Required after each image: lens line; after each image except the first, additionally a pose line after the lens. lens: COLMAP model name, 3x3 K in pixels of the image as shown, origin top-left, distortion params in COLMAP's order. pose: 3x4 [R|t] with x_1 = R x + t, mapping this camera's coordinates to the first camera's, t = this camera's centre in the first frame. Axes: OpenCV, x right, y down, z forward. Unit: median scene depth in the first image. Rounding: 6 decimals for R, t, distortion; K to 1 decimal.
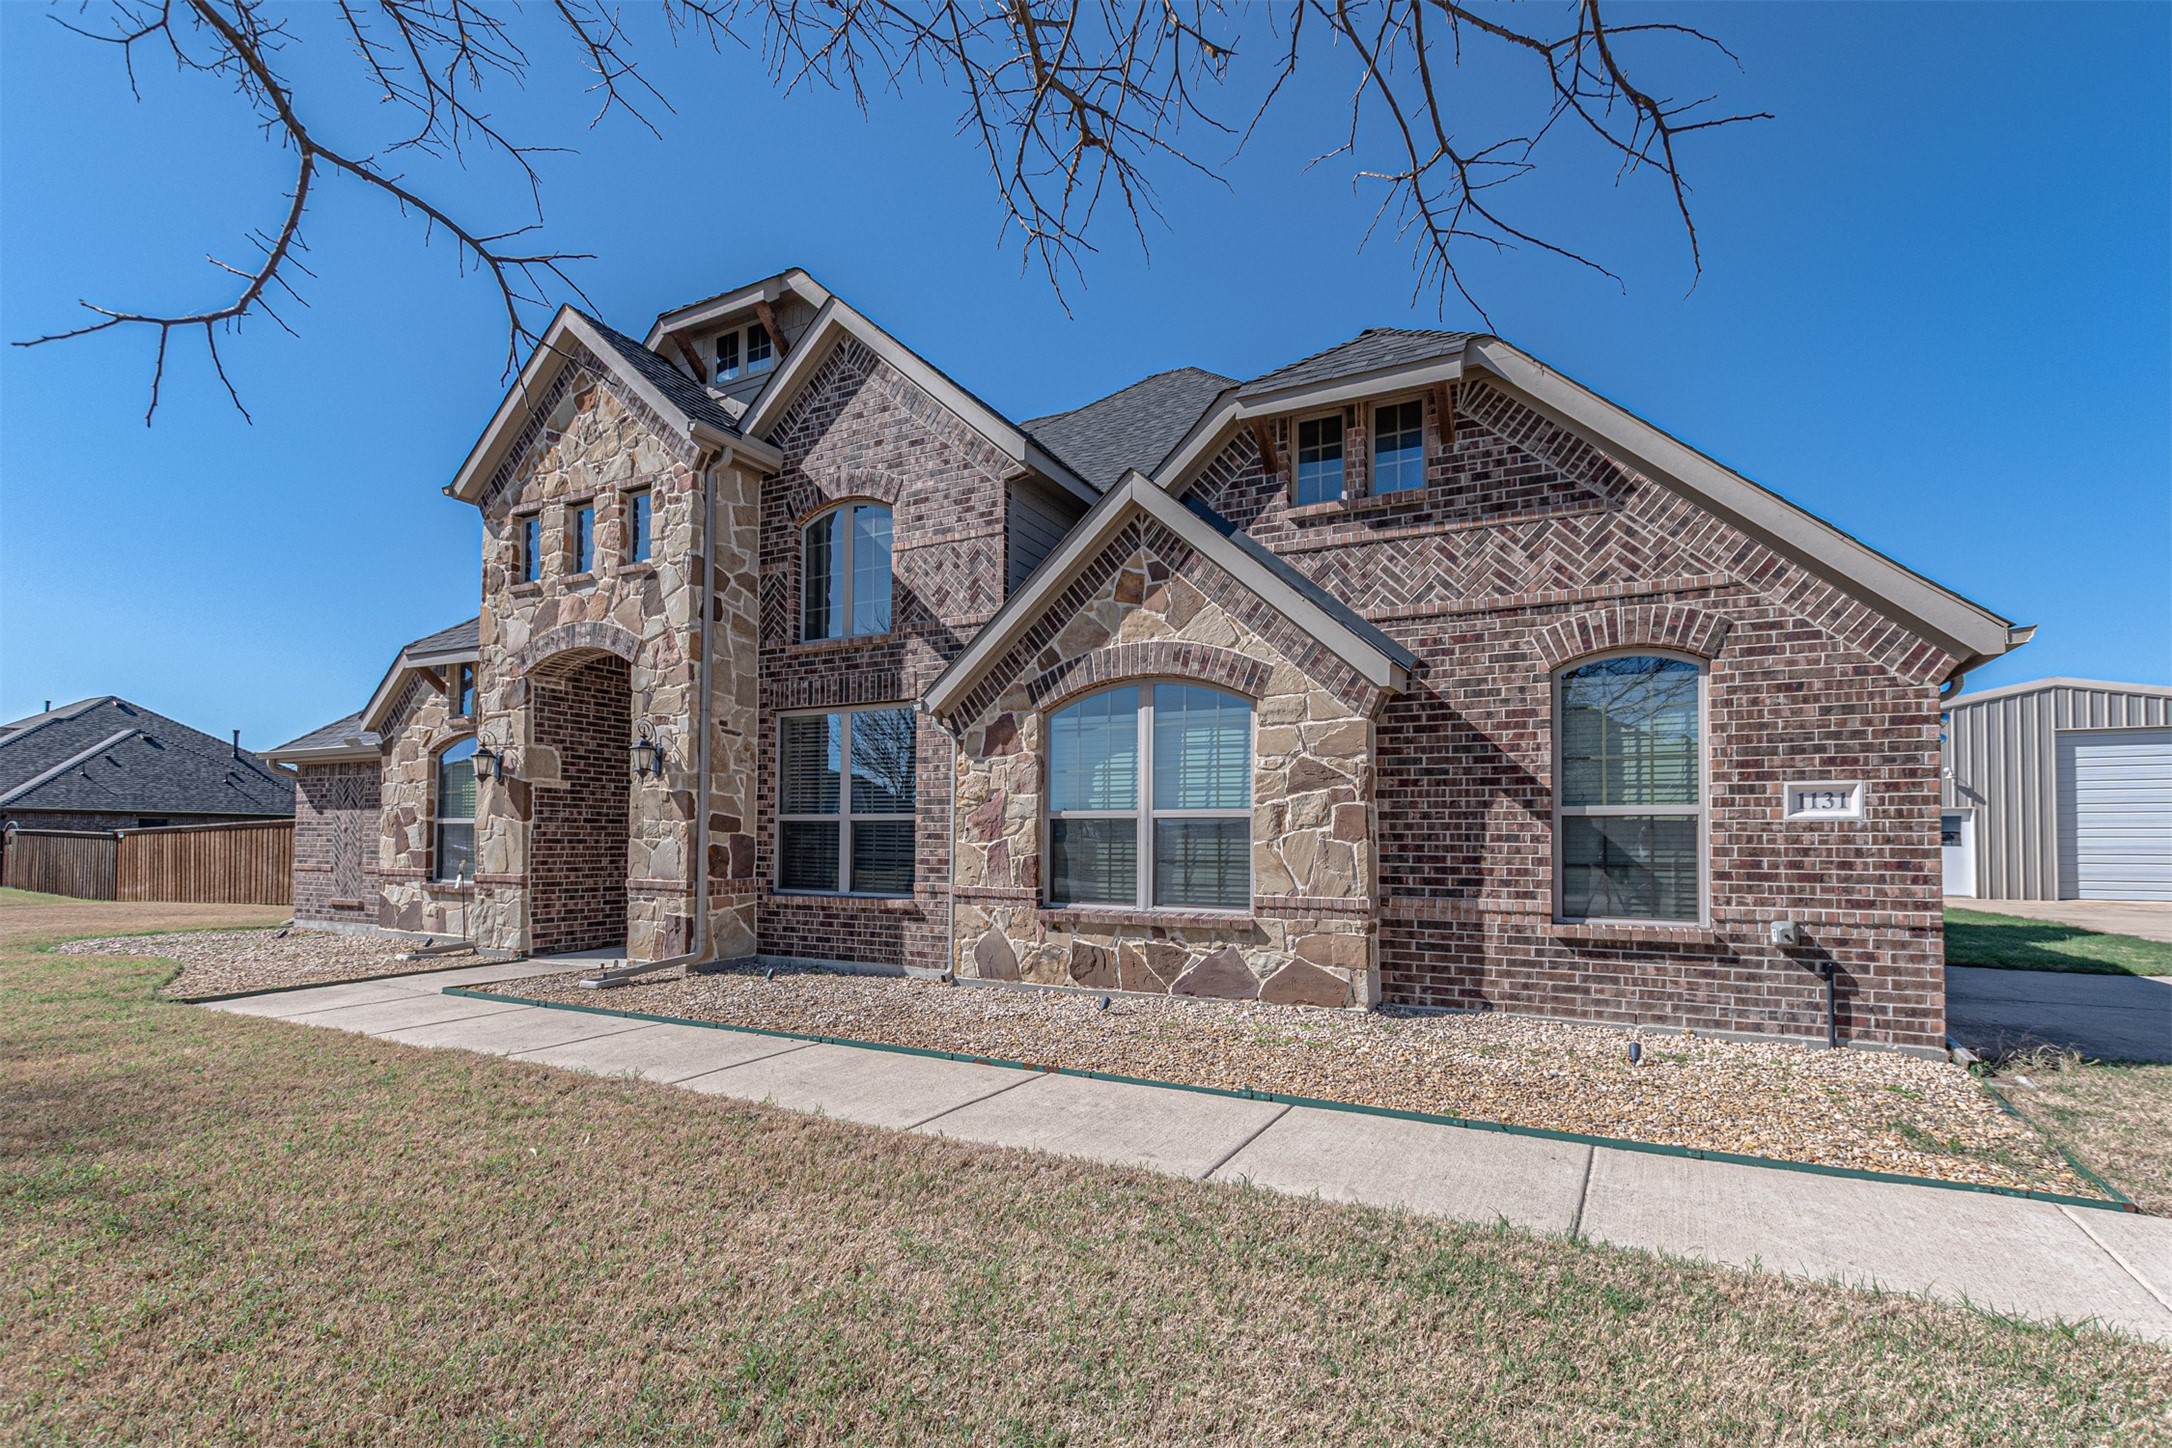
lens RADIAL K [[979.7, 0, 1090.1], [0, 979.7, 827.6], [0, 0, 1]] dist [-0.000007, -0.000185]
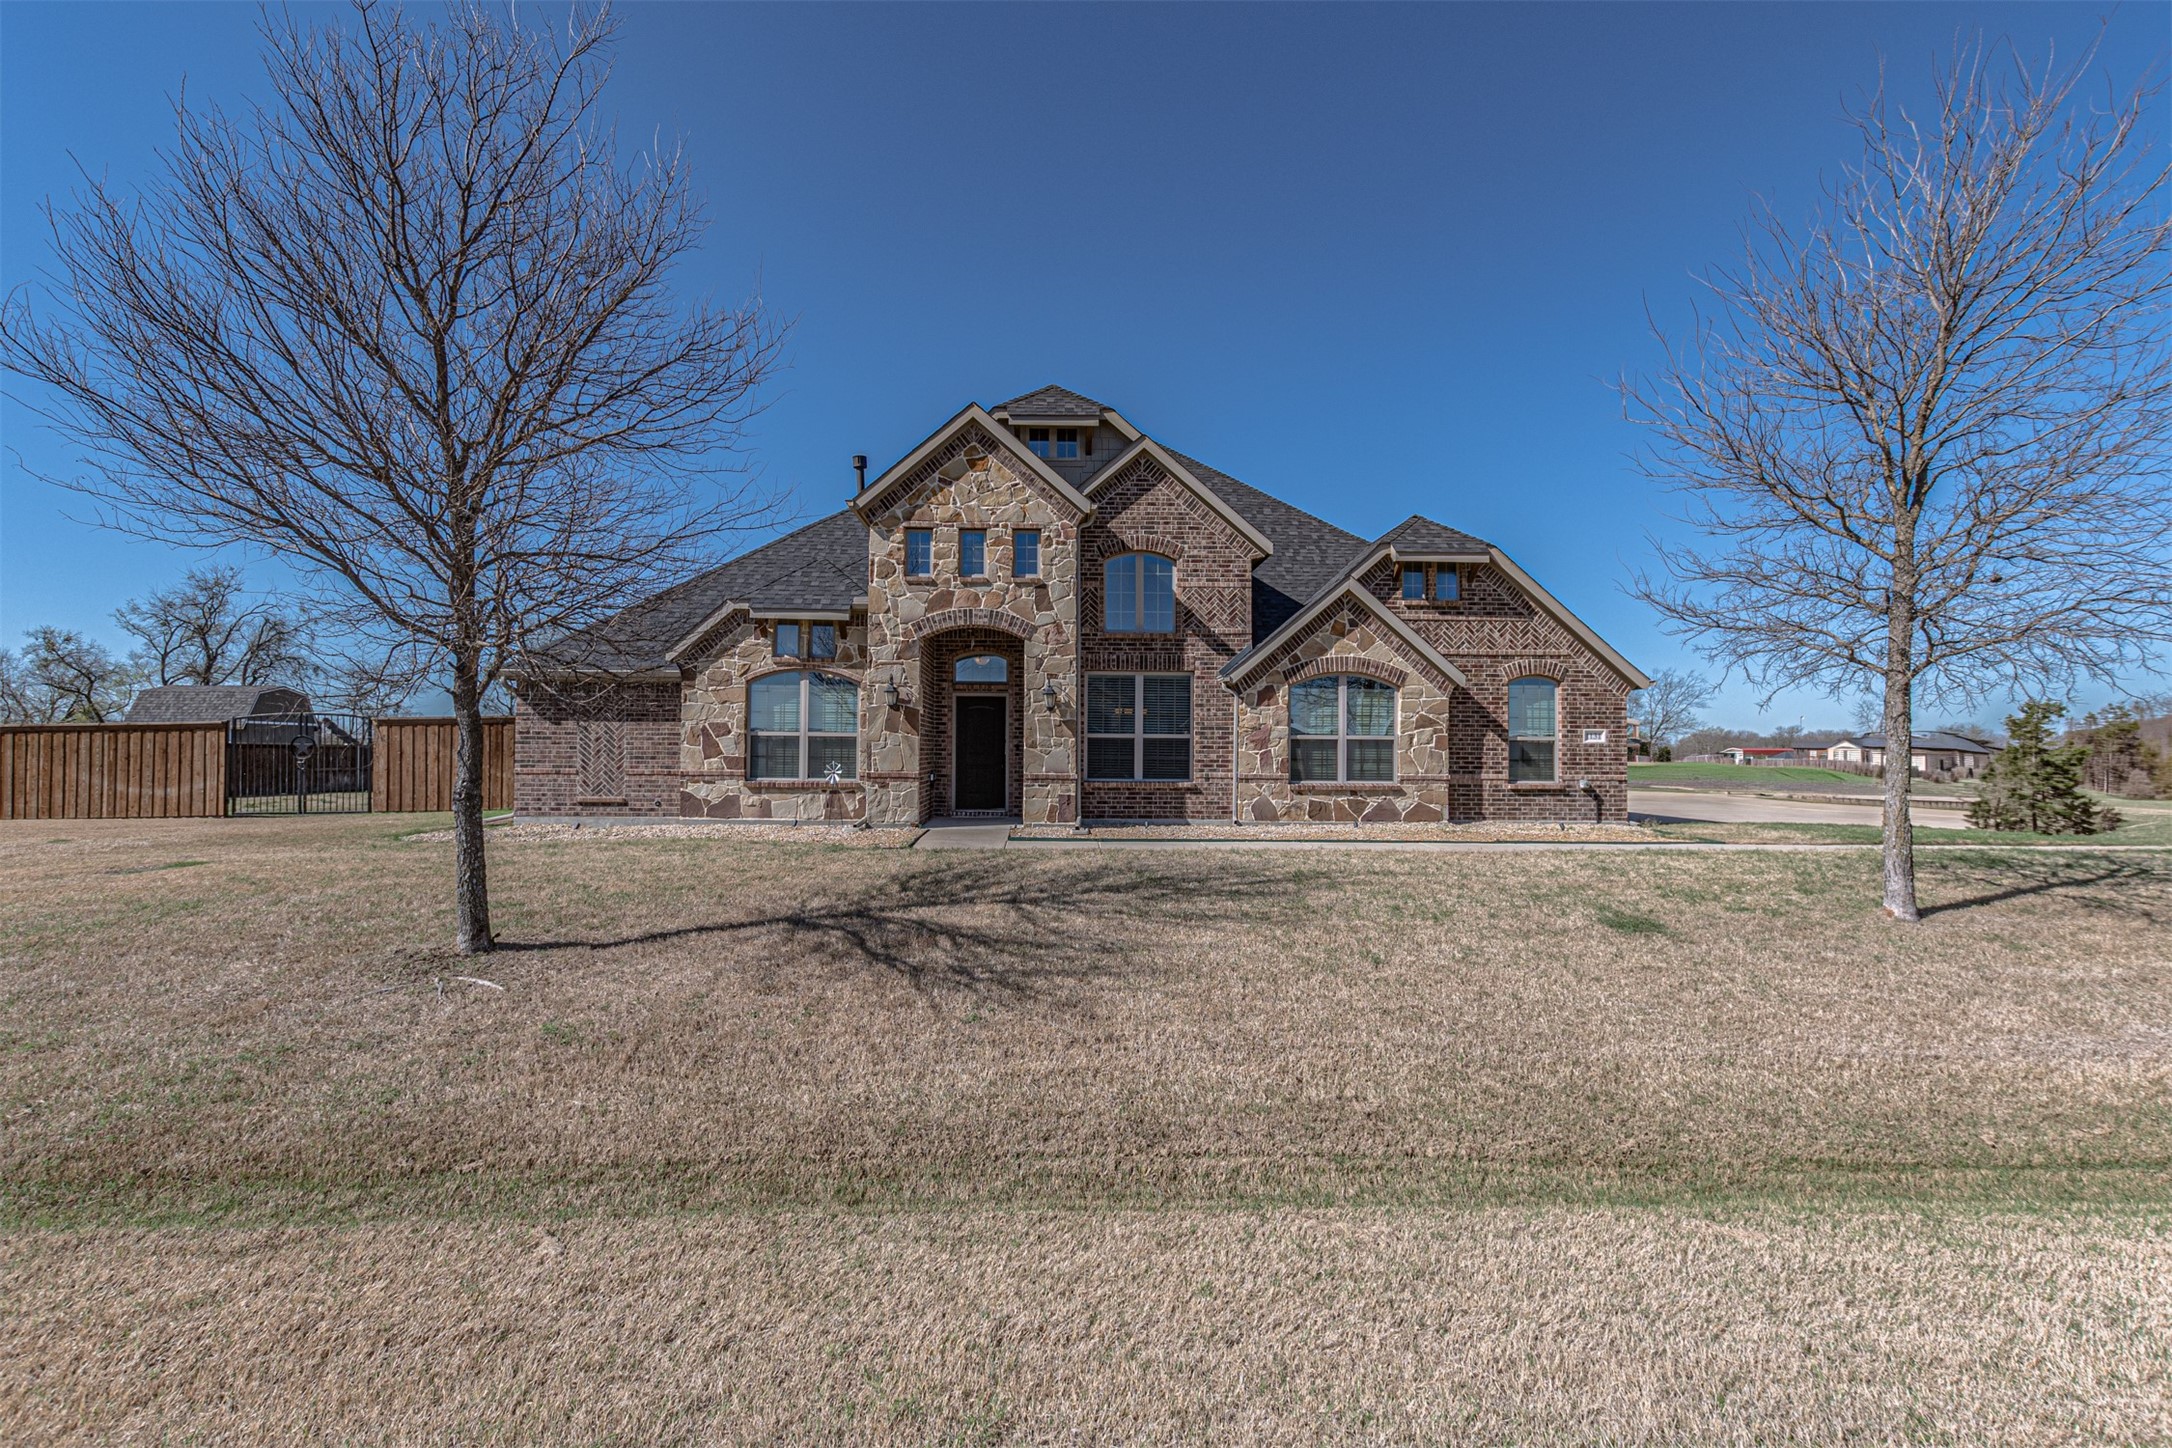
lens RADIAL K [[956.8, 0, 1085.8], [0, 956.8, 738.2], [0, 0, 1]] dist [-0.000937, -0.000015]
pose [[0.875139, 0.004363, 0.483853, -1.351720], [-0.009301, 0.999926, 0.007806, -0.021798], [-0.483783, -0.011332, 0.875115, -0.502029]]
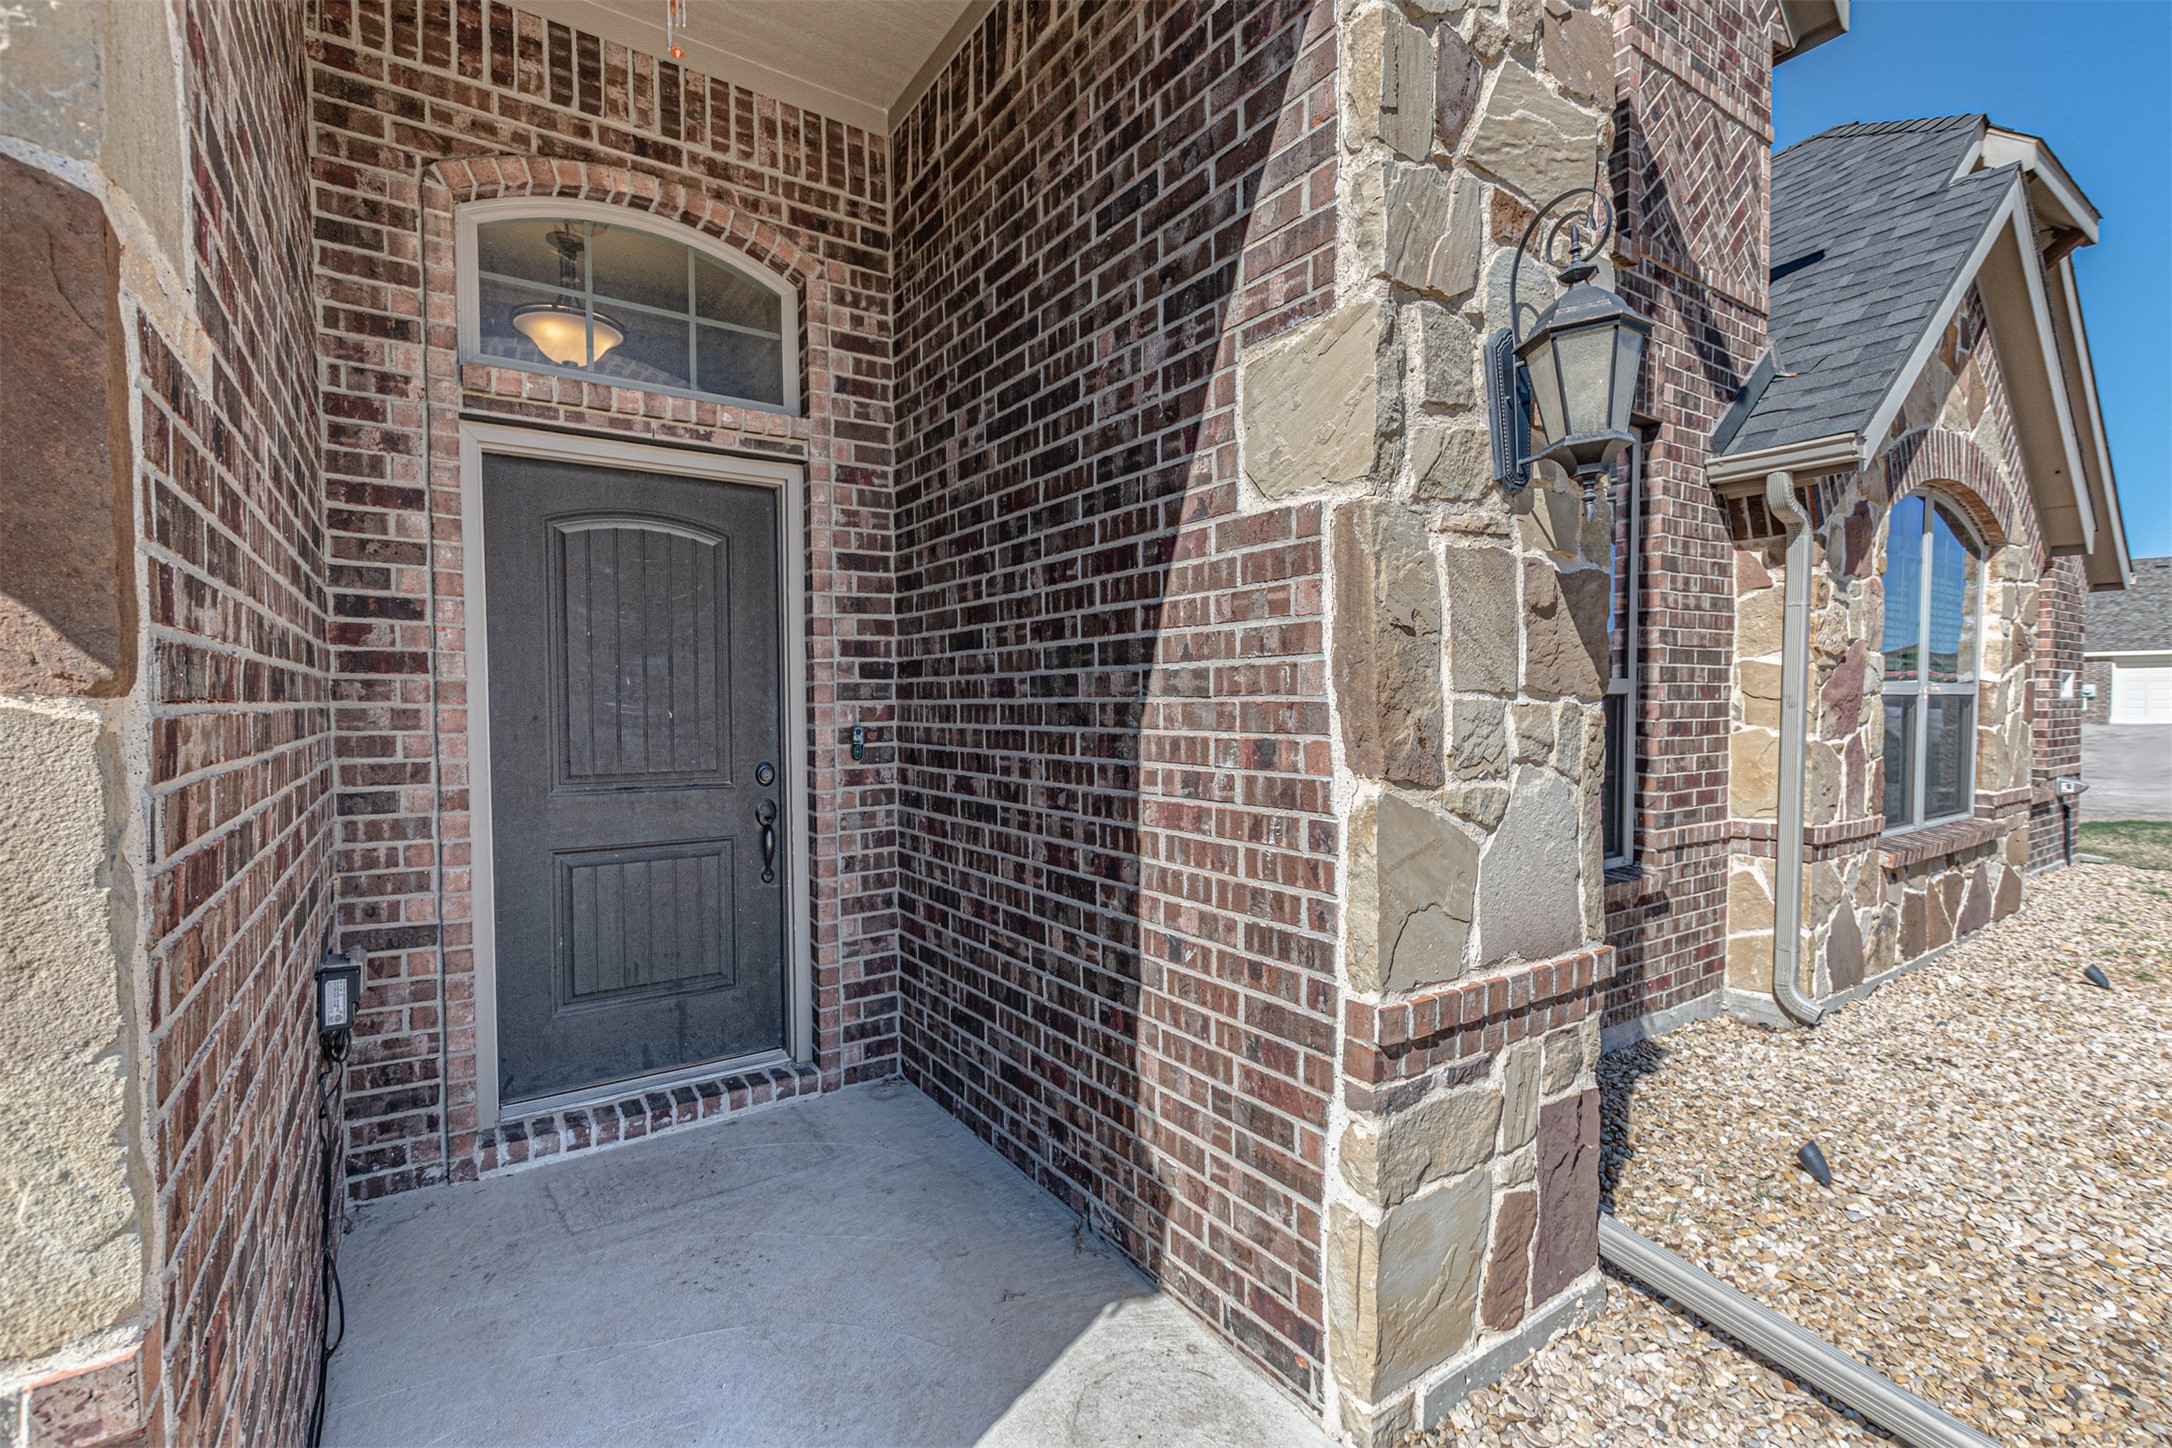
lens RADIAL K [[956.8, 0, 1085.8], [0, 956.8, 738.2], [0, 0, 1]] dist [-0.000937, -0.000015]
pose [[0.508173, -0.038595, 0.860390, -0.753745], [-0.003343, 0.998899, 0.046783, -0.008709], [-0.861249, -0.026650, 0.507485, 1.095000]]
